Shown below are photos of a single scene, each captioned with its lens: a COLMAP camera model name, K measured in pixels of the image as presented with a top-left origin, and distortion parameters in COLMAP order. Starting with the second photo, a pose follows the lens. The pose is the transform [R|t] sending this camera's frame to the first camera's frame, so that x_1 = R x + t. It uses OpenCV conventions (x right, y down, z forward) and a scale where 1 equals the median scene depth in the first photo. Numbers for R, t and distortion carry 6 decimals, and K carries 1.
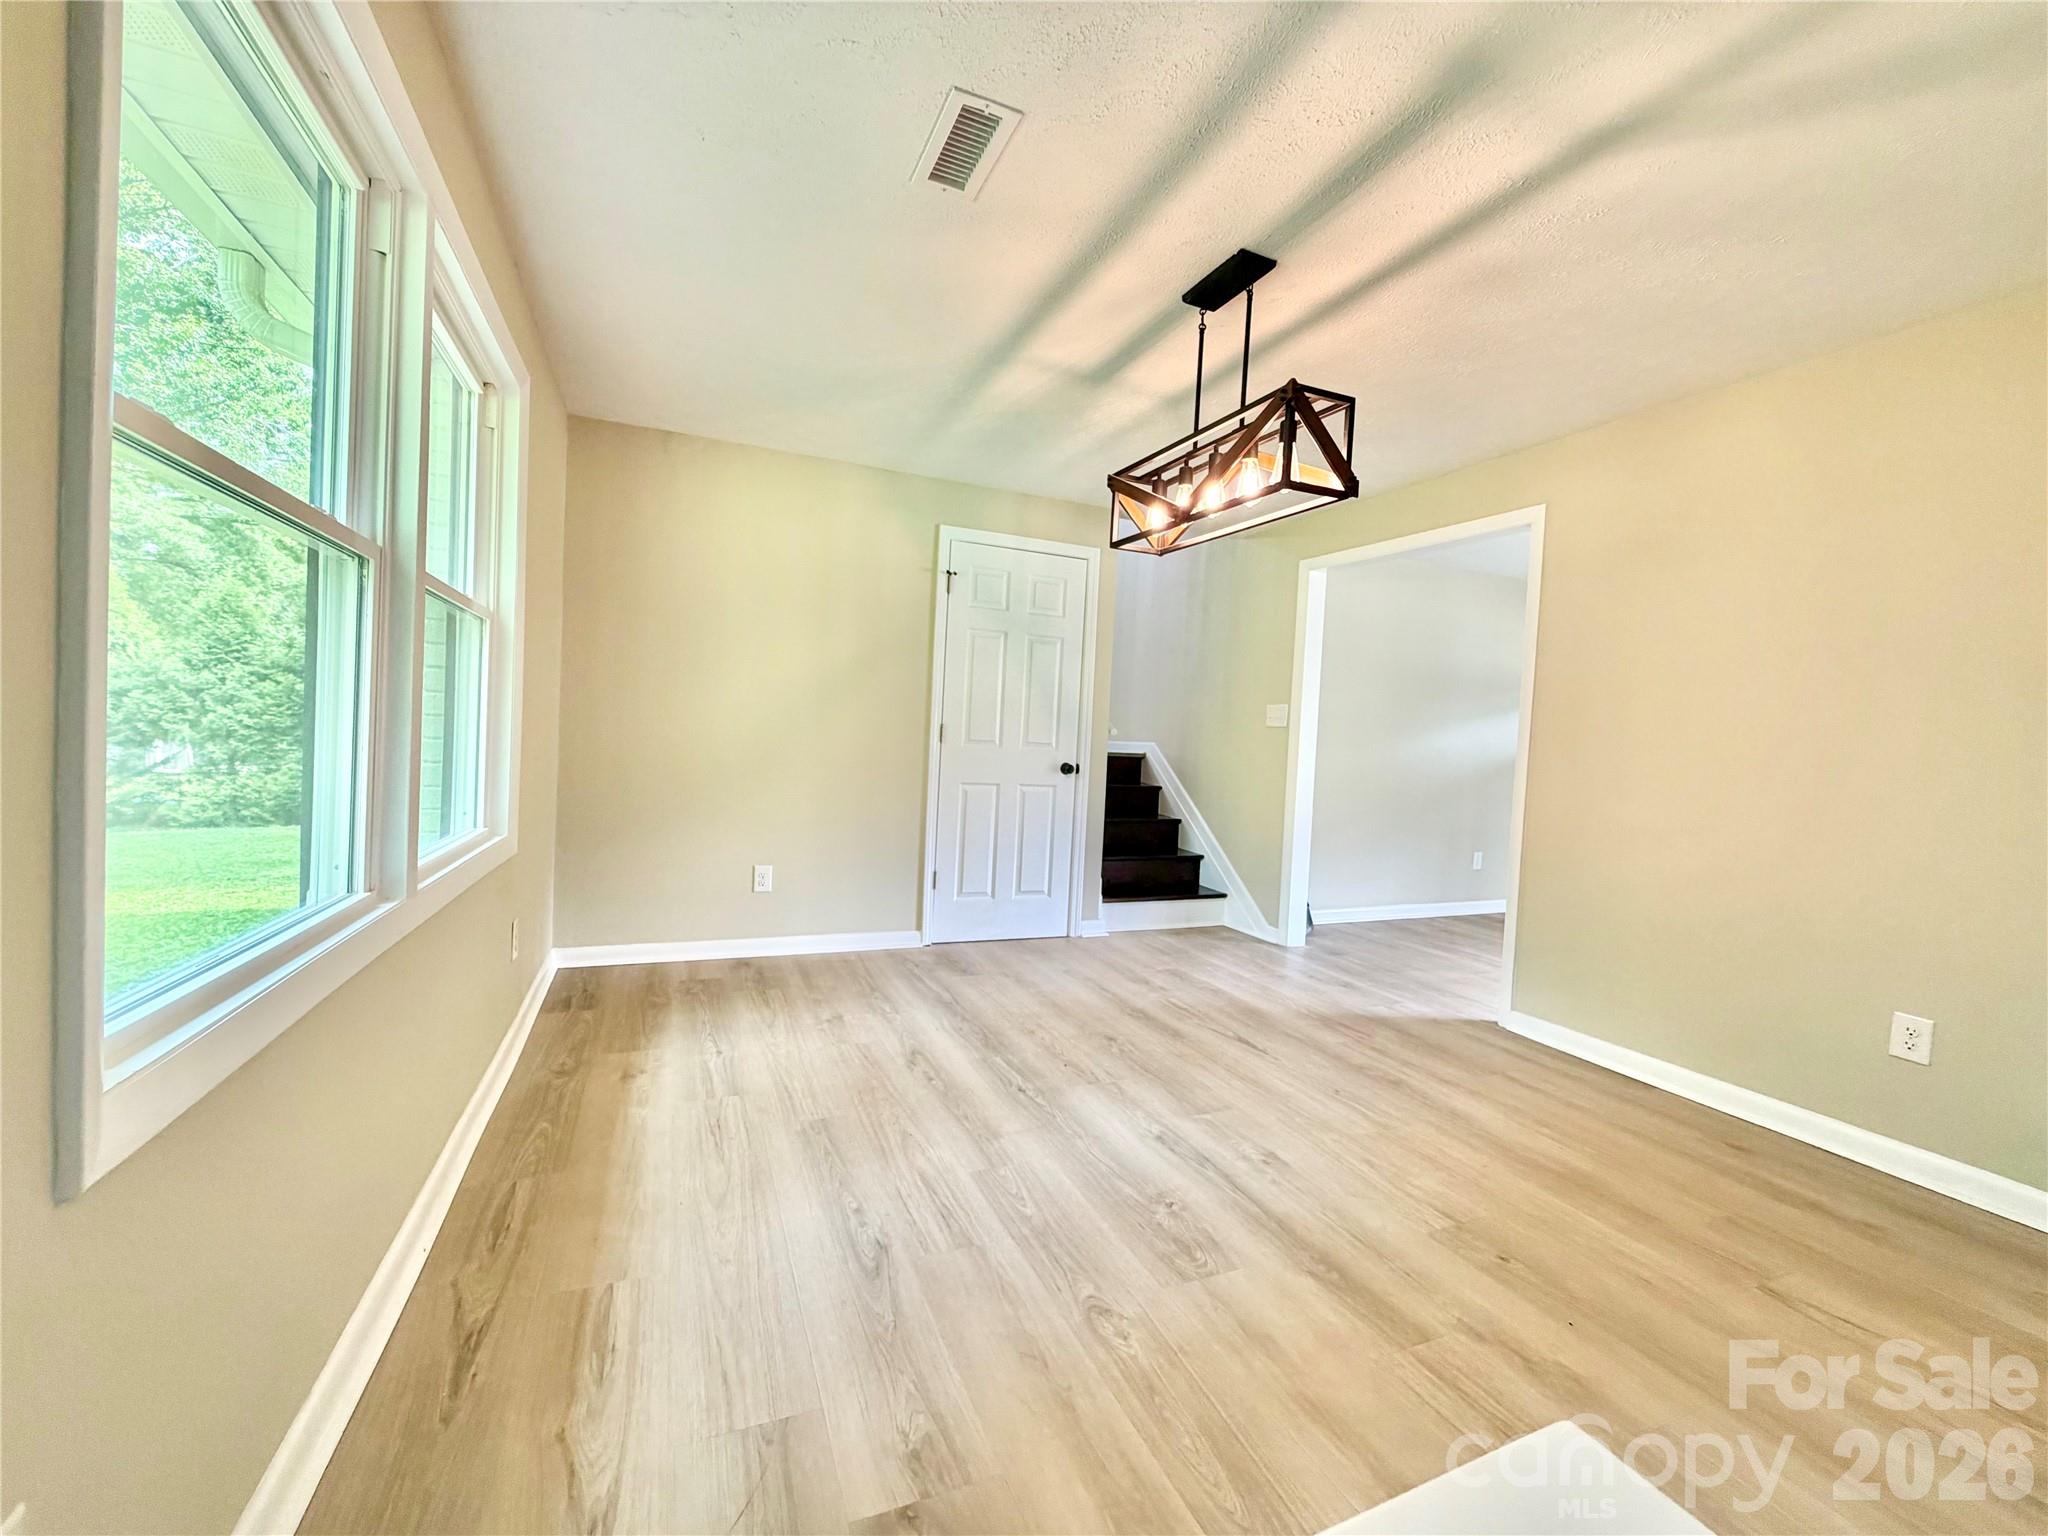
lens RADIAL K [[817.1, 0, 1019.0], [0, 817.1, 766.6], [0, 0, 1]] dist [0.000689, 0.000633]
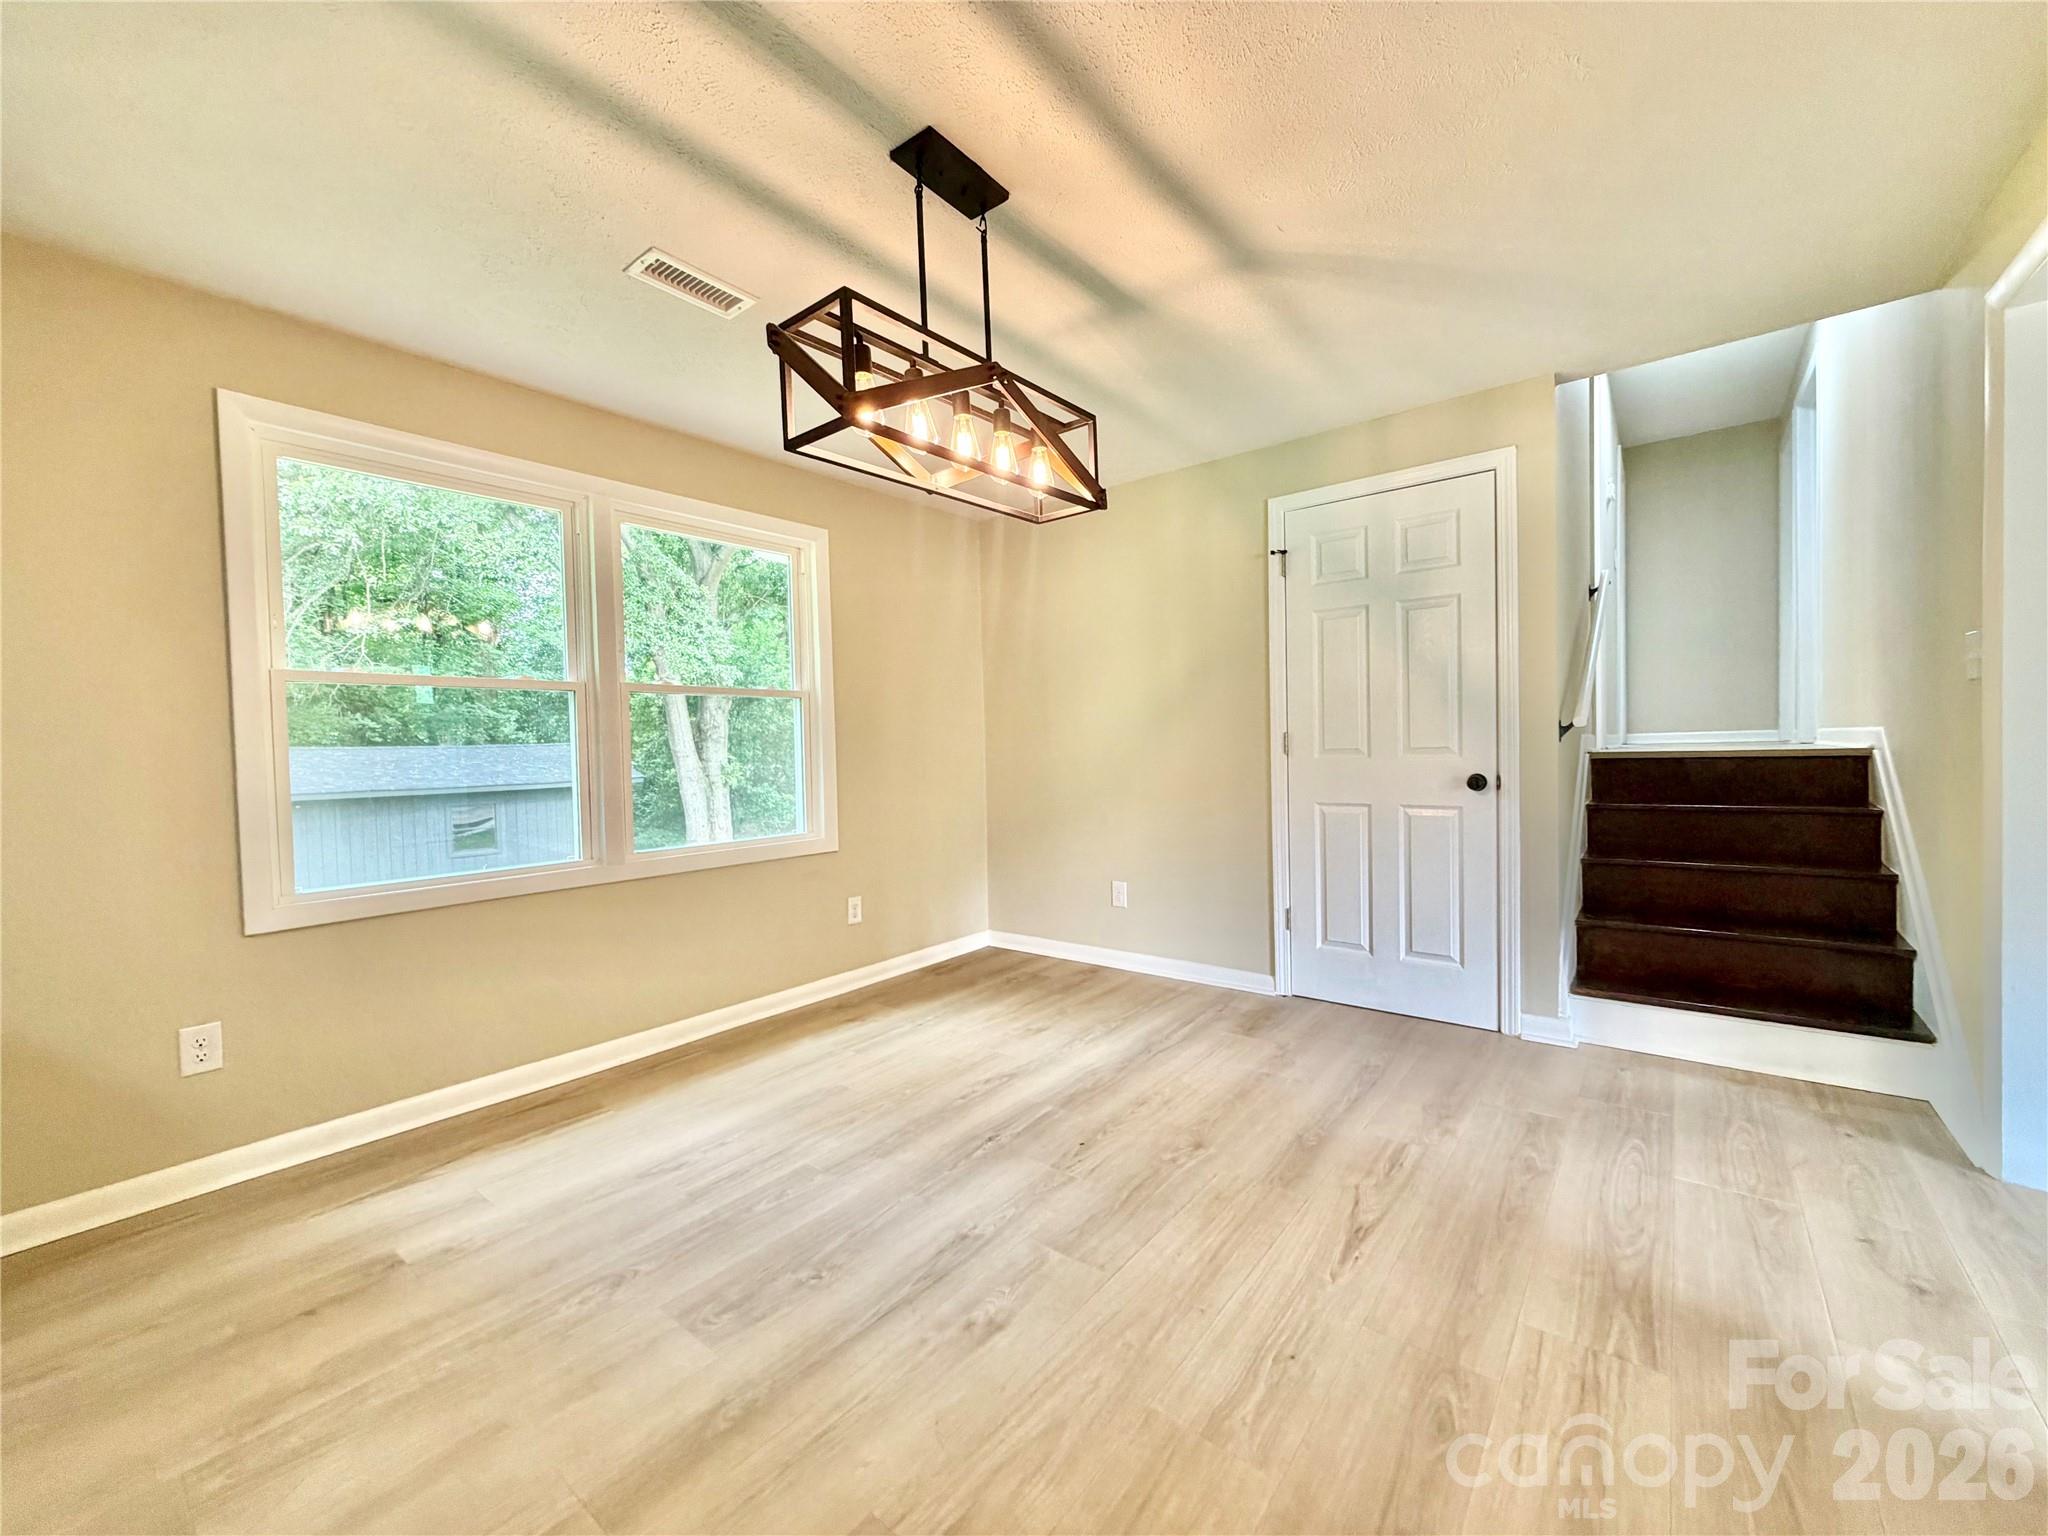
lens RADIAL K [[817.1, 0, 1017.8], [0, 817.1, 767.4], [0, 0, 1]] dist [0.000689, 0.000633]
pose [[0.468707, -0.035983, -0.882620, 0.683280], [0.017772, 0.999352, -0.031305, 0.006158], [0.883175, -0.001013, 0.469043, 0.481848]]
